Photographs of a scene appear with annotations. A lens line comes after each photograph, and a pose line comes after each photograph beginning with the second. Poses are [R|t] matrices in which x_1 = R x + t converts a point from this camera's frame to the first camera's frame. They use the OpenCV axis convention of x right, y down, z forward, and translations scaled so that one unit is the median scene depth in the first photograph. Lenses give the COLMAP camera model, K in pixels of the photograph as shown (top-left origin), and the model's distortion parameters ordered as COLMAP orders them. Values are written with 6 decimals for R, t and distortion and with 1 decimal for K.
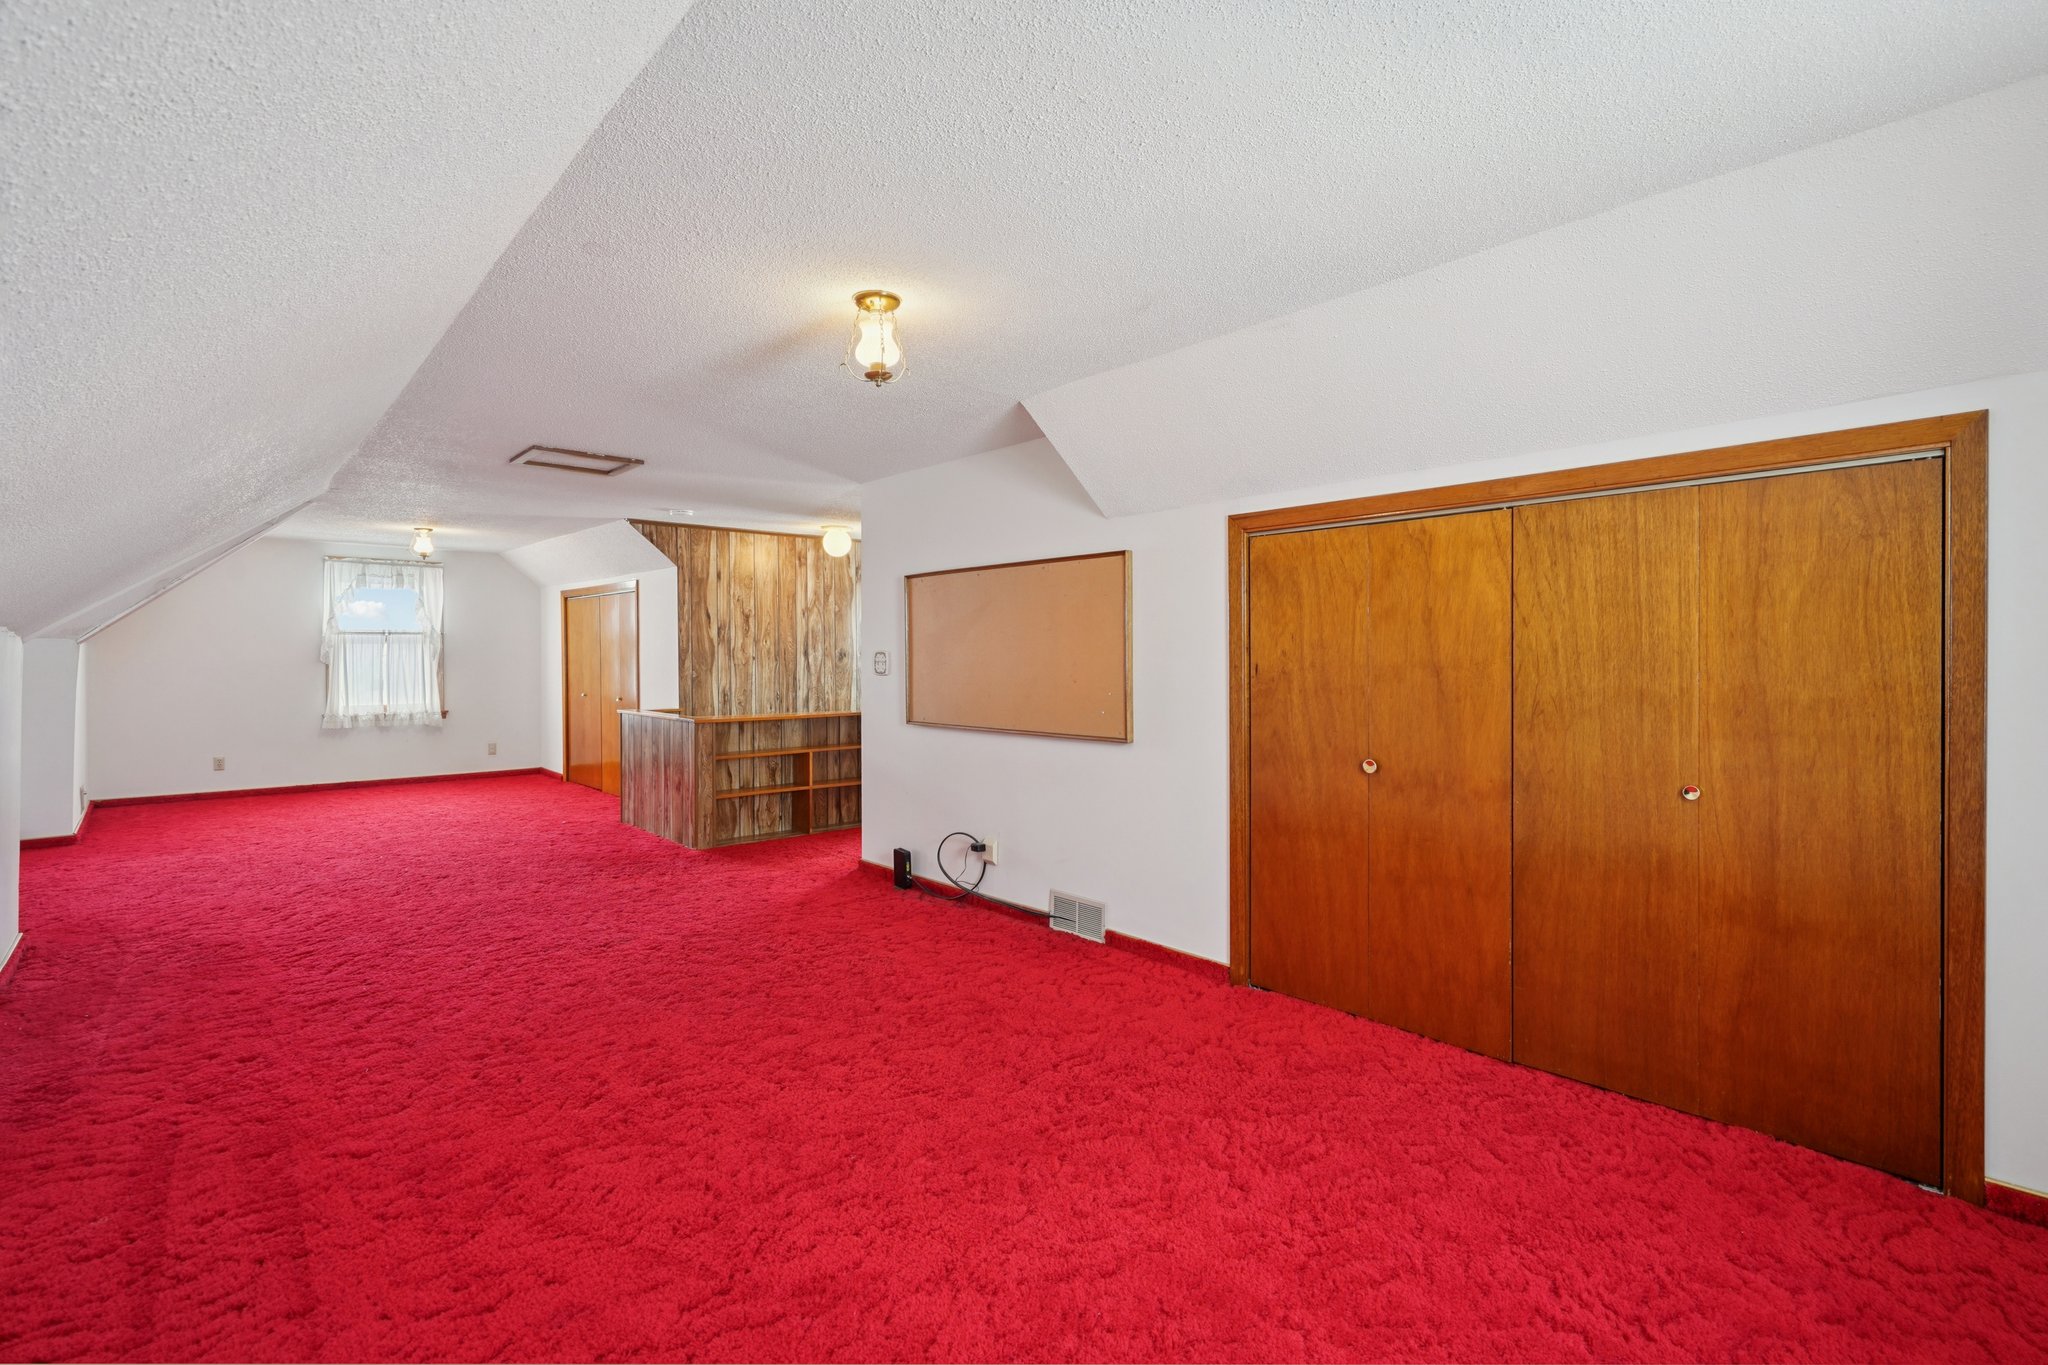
lens RADIAL K [[945.6, 0, 1024.6], [0, 945.6, 667.9], [0, 0, 1]] dist [-0.001165, -0.000058]
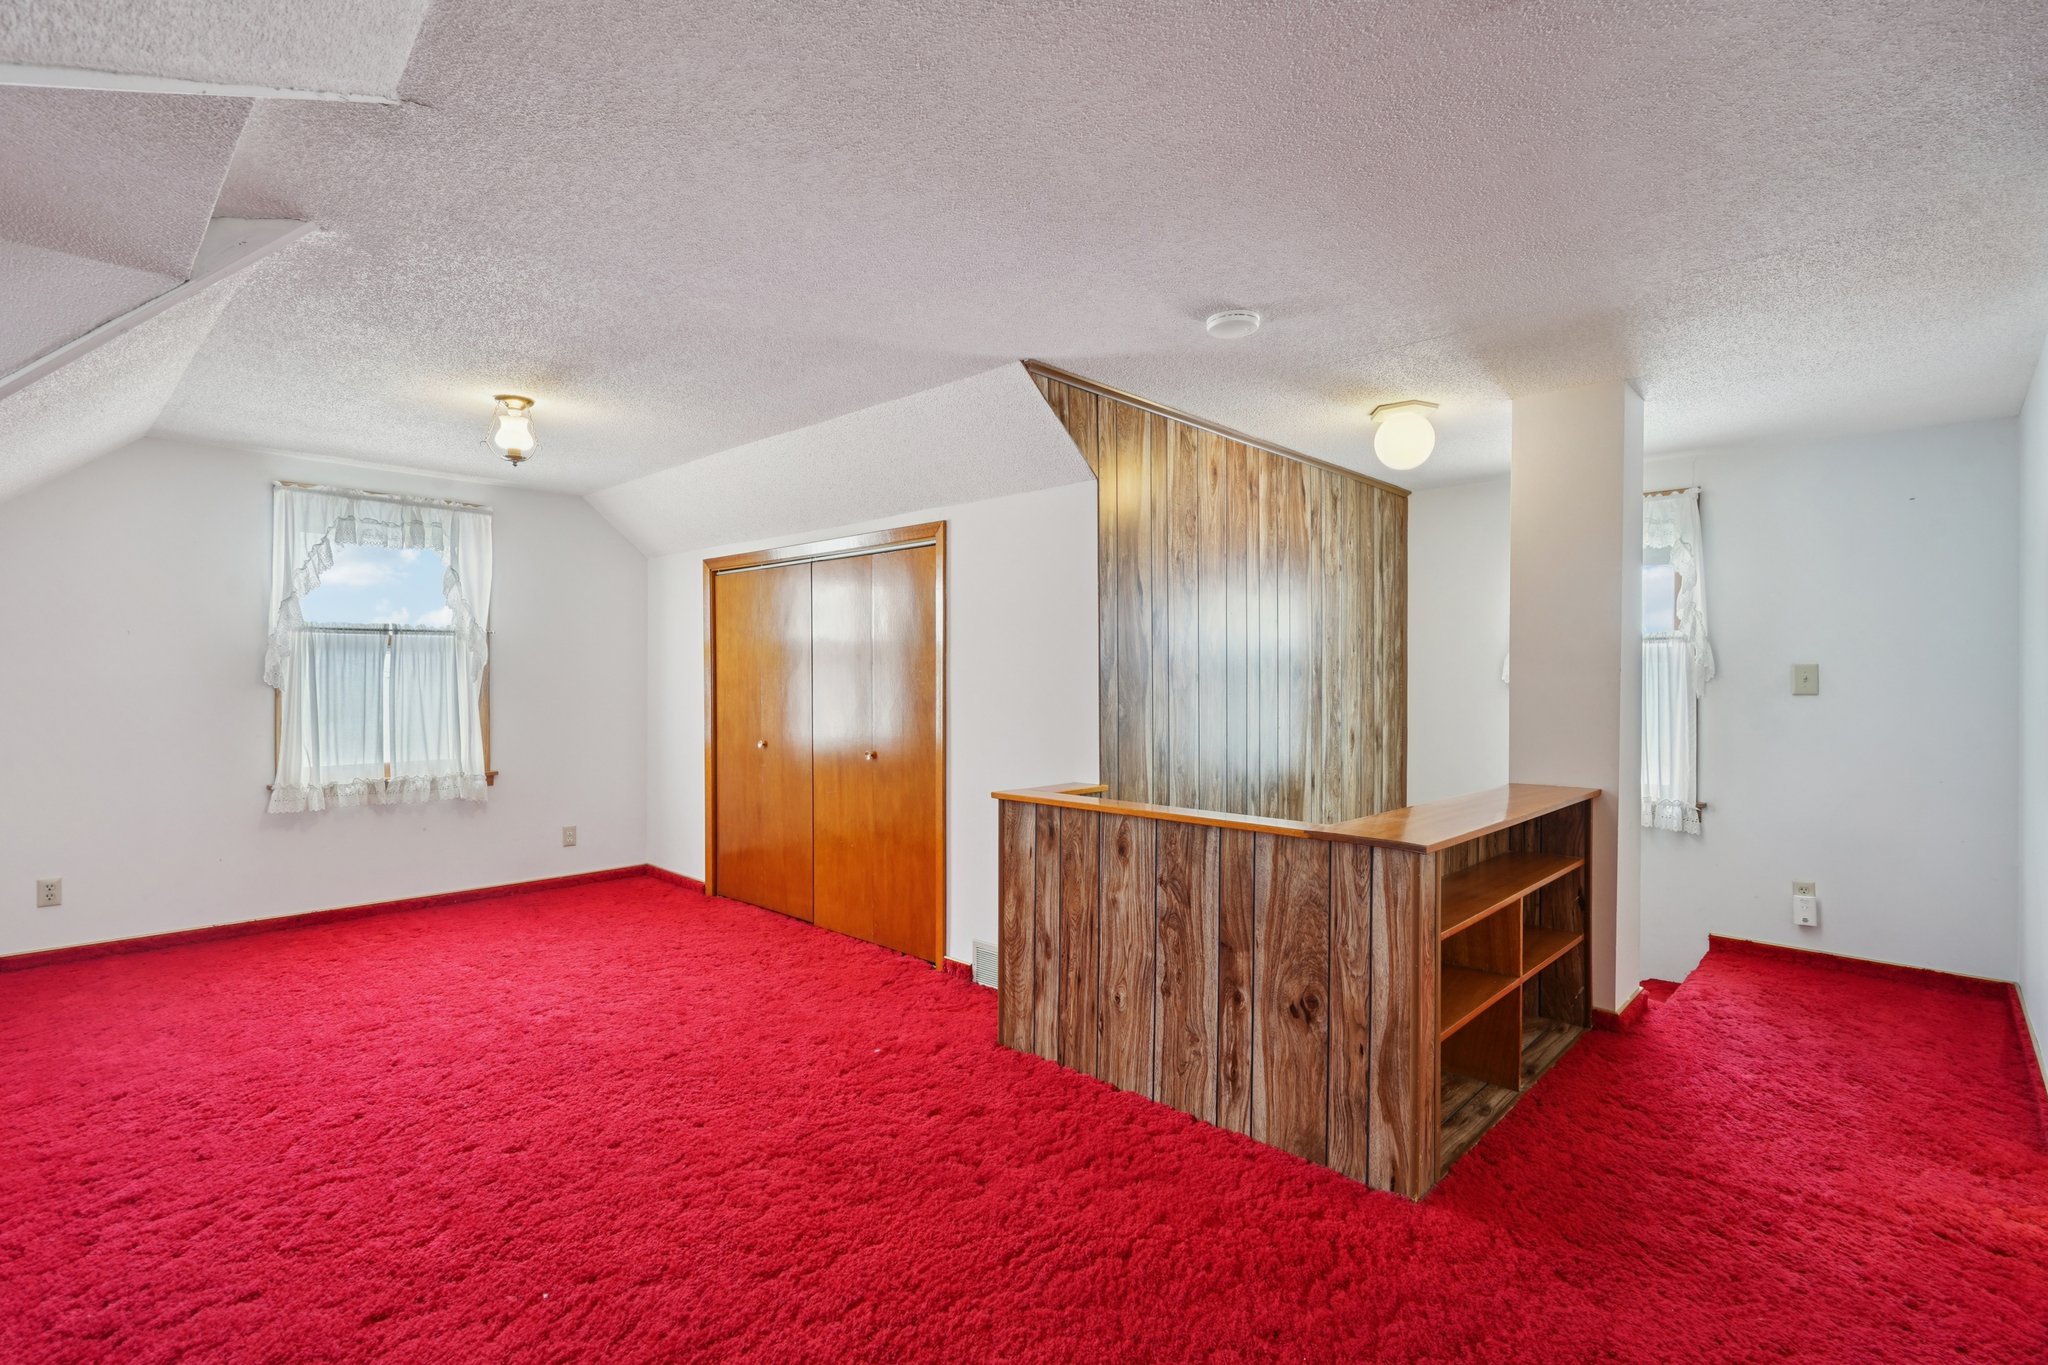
lens RADIAL K [[952.2, 0, 1020.7], [0, 952.2, 684.4], [0, 0, 1]] dist [-0.000976, 0.000129]
pose [[0.997557, 0.002243, 0.069819, -0.431160], [-0.001617, 0.999958, -0.009011, -0.002102], [-0.069836, 0.008876, 0.997519, 0.528085]]
